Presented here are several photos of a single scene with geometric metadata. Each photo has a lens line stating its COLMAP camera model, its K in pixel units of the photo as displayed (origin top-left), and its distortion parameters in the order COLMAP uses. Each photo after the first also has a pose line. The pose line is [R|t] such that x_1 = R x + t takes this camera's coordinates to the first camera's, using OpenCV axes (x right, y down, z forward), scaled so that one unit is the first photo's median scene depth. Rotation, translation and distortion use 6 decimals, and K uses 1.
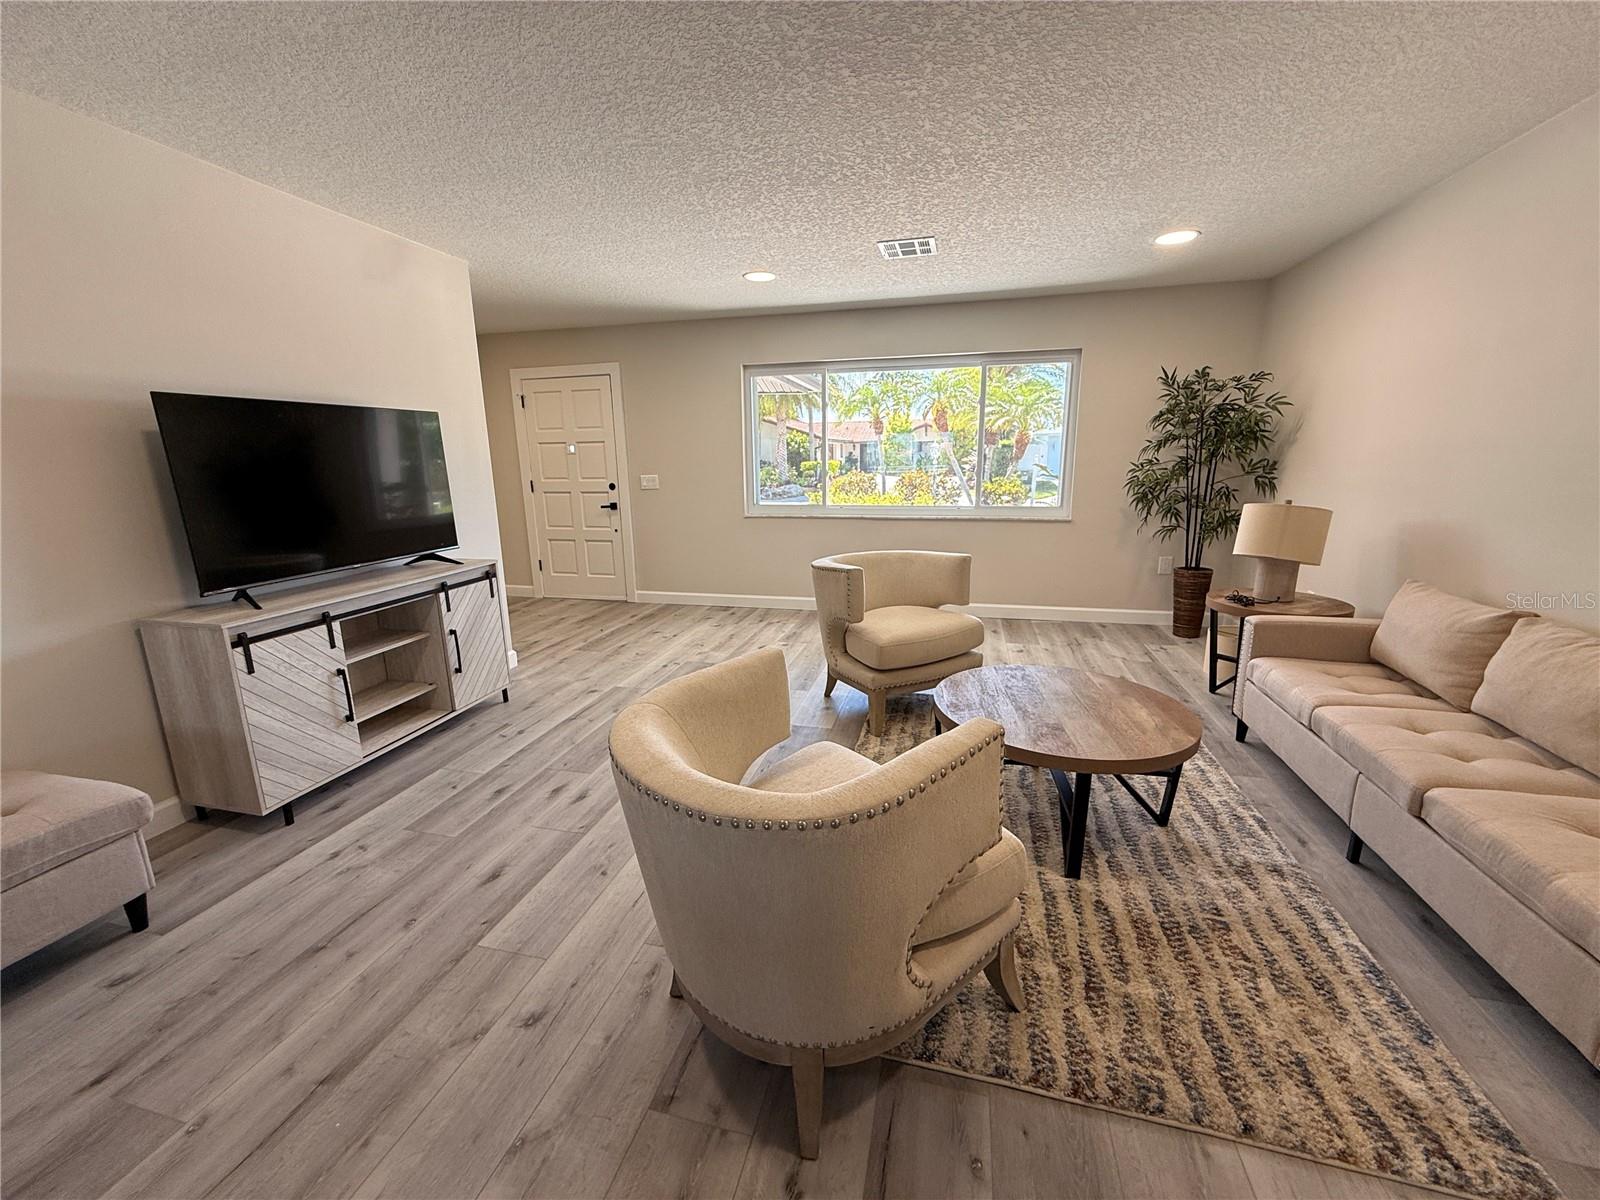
lens RADIAL K [[636.0, 0, 800.0], [0, 636.0, 600.0], [0, 0, 1]] dist [0.000070, 0.000033]
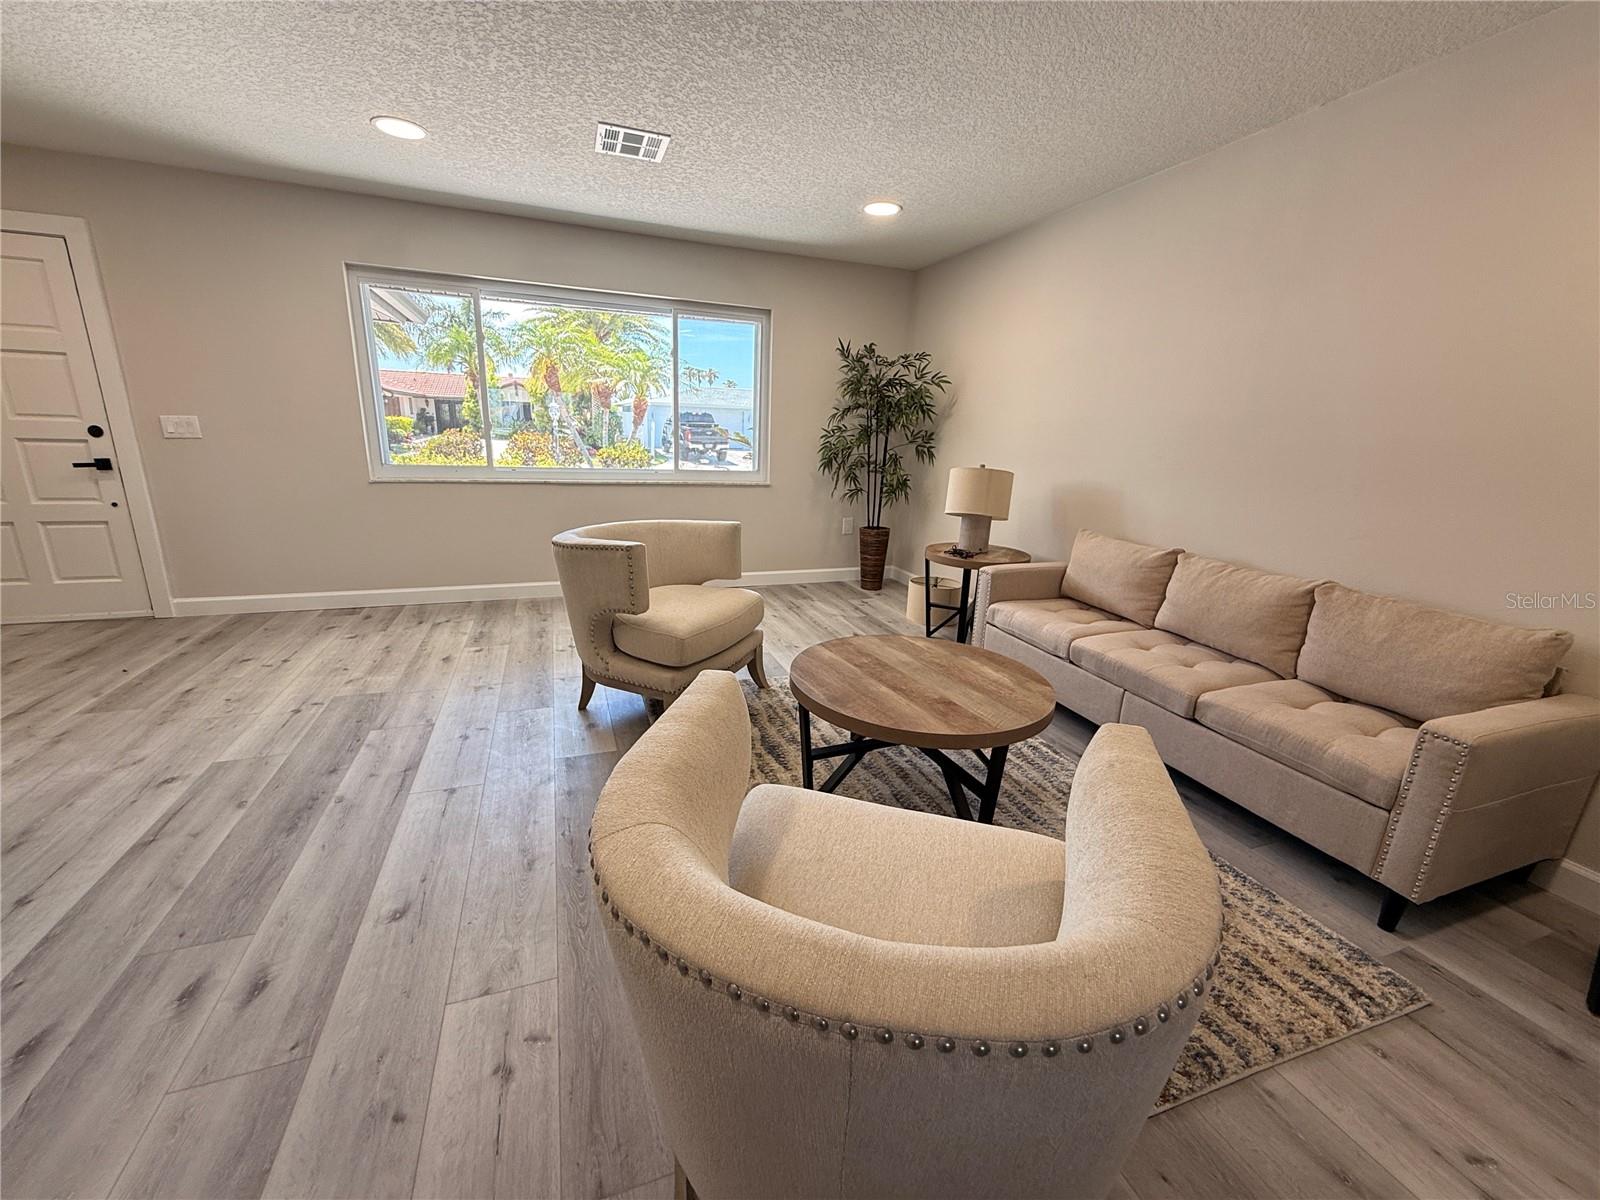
lens RADIAL K [[636.0, 0, 800.0], [0, 636.0, 600.0], [0, 0, 1]] dist [0.000070, 0.000033]
pose [[0.822529, -0.104680, 0.559007, -0.141944], [0.077046, 0.994363, 0.072839, -0.017161], [-0.563480, -0.016843, 0.825958, 0.175534]]
